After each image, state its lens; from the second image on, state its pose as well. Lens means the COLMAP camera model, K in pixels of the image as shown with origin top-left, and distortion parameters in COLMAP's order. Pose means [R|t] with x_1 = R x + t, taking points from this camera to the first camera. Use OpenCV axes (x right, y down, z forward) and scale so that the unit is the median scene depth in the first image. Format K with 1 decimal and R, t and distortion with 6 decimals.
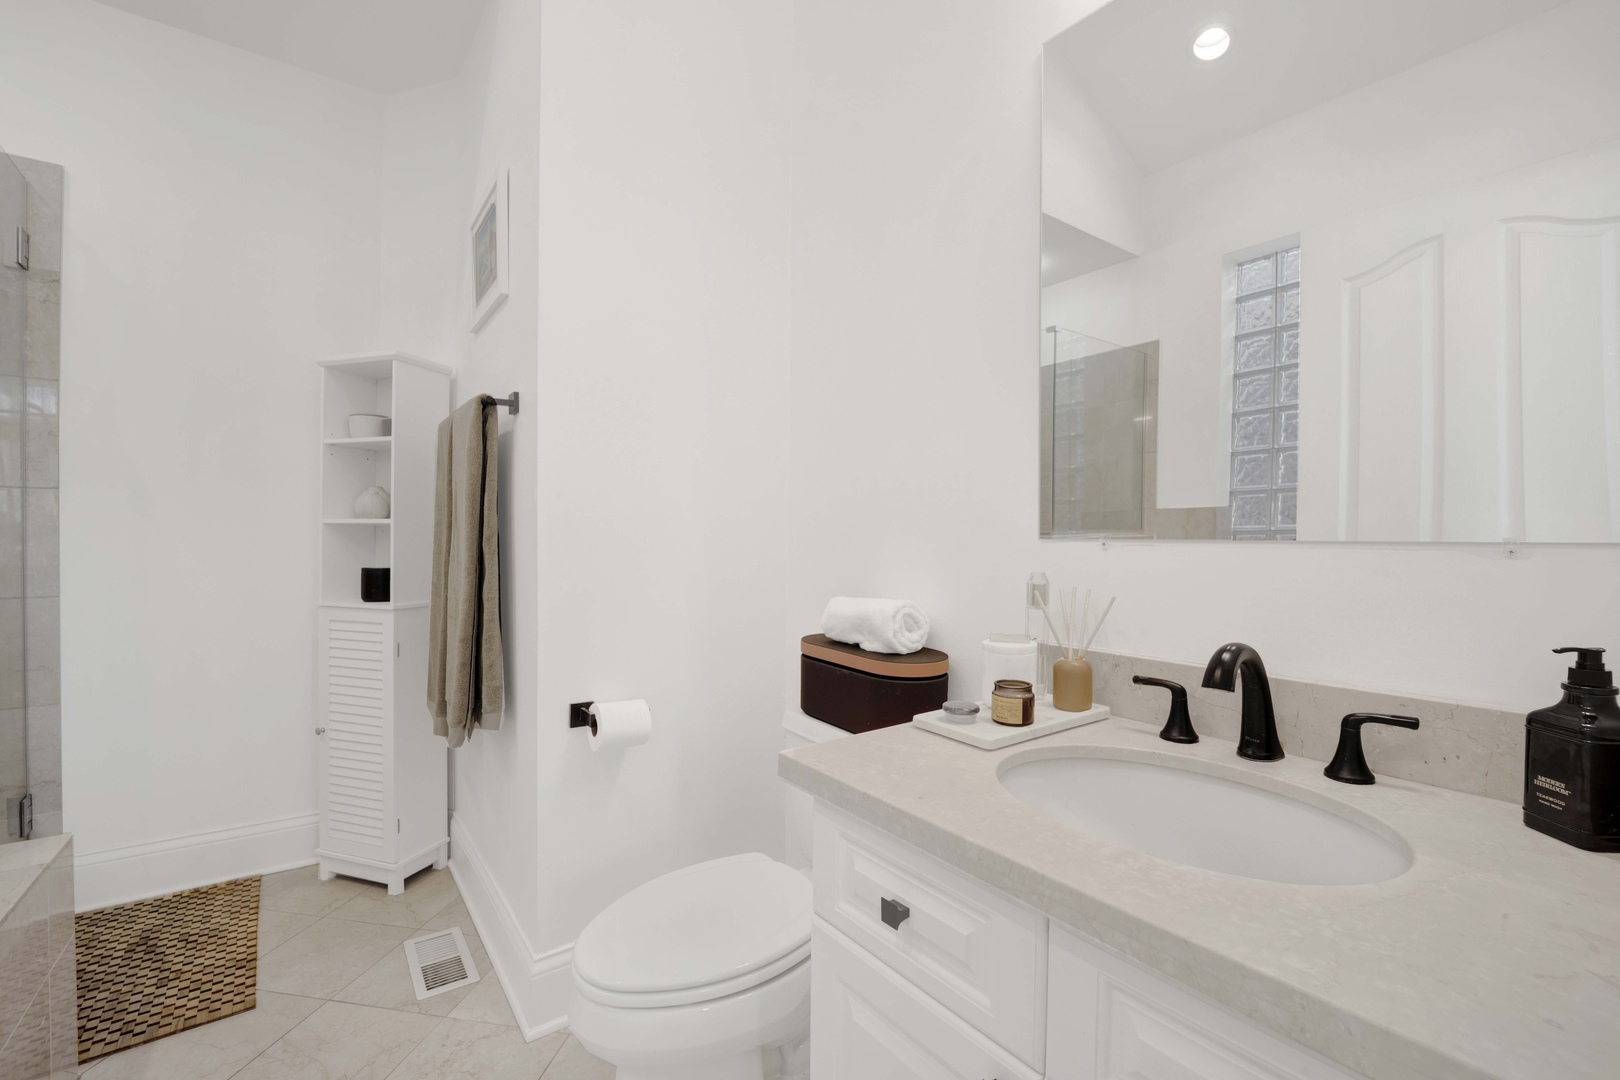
lens RADIAL K [[688.0, 0, 811.7], [0, 688.0, 540.6], [0, 0, 1]] dist [-0.020729, -0.000973]
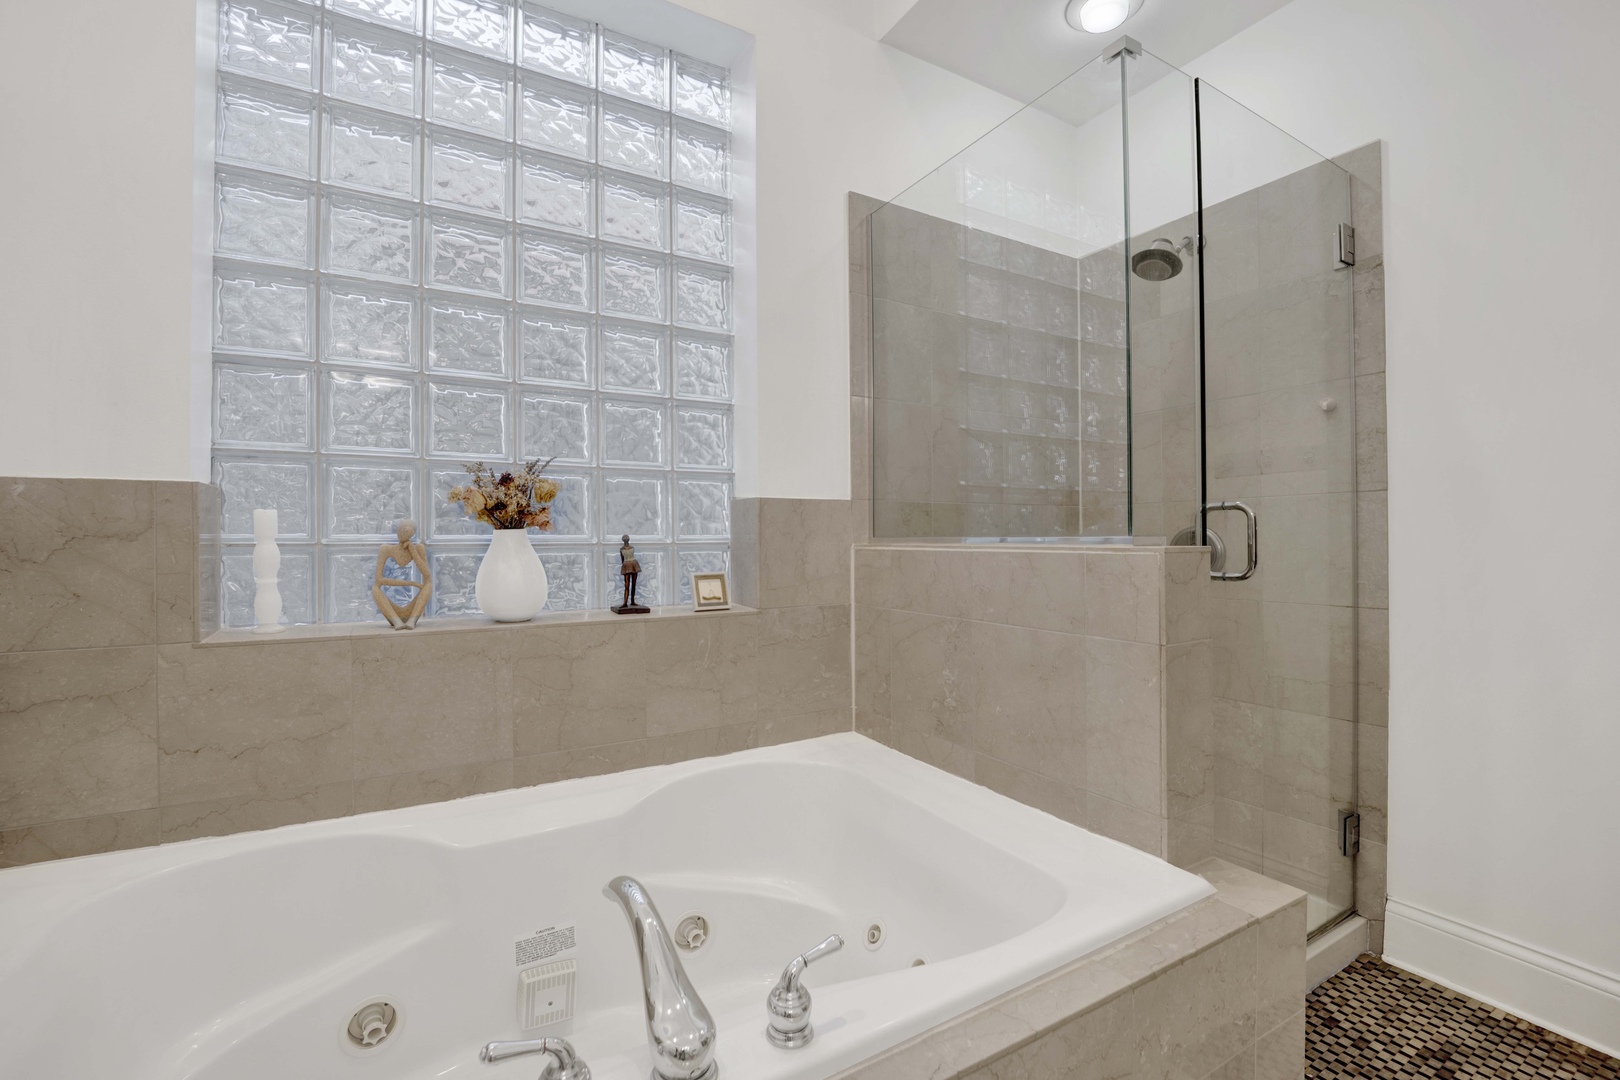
lens RADIAL K [[688.0, 0, 808.2], [0, 688.0, 537.8], [0, 0, 1]] dist [-0.020729, -0.000973]
pose [[-0.120456, -0.007120, -0.992693, -0.119208], [0.001555, 0.999972, -0.007361, -0.007676], [0.992717, -0.002430, -0.120442, 0.334478]]
